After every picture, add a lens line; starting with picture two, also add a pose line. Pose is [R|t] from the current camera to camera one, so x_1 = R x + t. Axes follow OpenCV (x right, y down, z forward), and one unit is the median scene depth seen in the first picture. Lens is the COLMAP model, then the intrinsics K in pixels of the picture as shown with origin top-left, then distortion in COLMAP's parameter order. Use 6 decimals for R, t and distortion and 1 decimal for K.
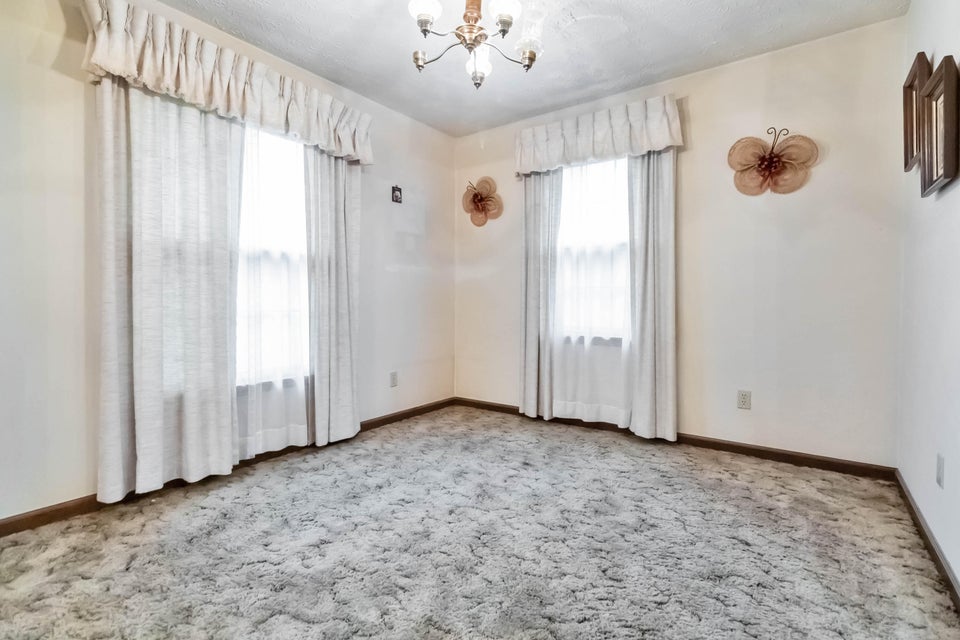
lens RADIAL K [[454.4, 0, 484.1], [0, 454.4, 312.0], [0, 0, 1]] dist [0.000778, 0.001196]
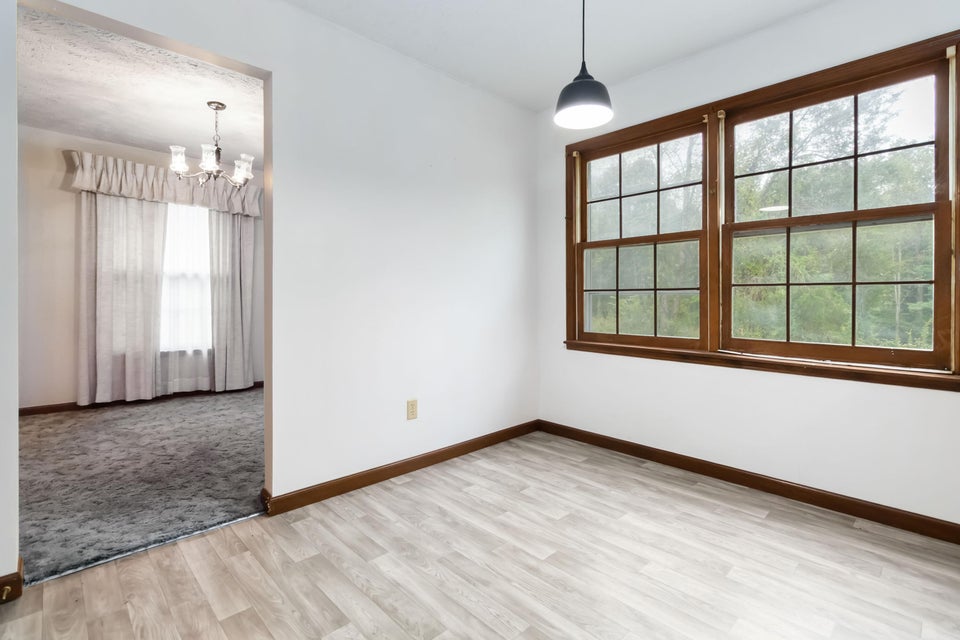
lens RADIAL K [[454.4, 0, 474.2], [0, 454.4, 303.2], [0, 0, 1]] dist [0.000778, 0.001196]
pose [[0.979046, 0.001425, -0.203636, 1.055525], [-0.005518, 0.999794, -0.019532, 0.005105], [0.203567, 0.020246, 0.978852, -0.500472]]
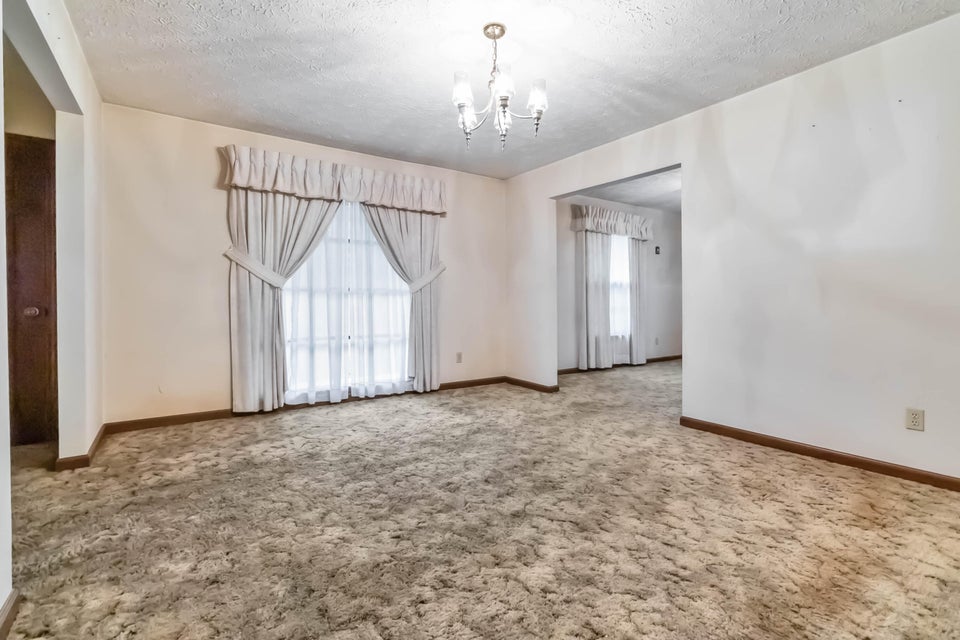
lens RADIAL K [[454.4, 0, 483.4], [0, 454.4, 312.6], [0, 0, 1]] dist [0.000778, 0.001196]
pose [[0.943453, -0.012733, -0.331261, -0.385596], [0.009474, 0.999890, -0.011449, 0.056564], [0.331370, 0.007663, 0.943470, -1.777072]]
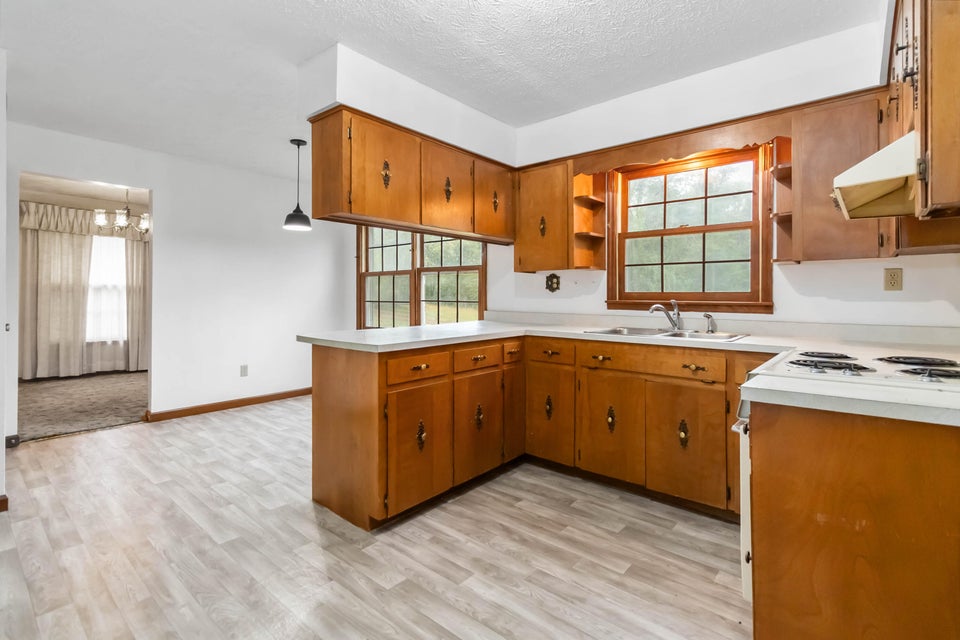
lens RADIAL K [[454.4, 0, 478.7], [0, 454.4, 298.5], [0, 0, 1]] dist [0.000778, 0.001196]
pose [[0.995591, 0.005050, -0.093664, 1.887785], [-0.007447, 0.999653, -0.025259, -0.023925], [0.093504, 0.025846, 0.995283, -1.314162]]
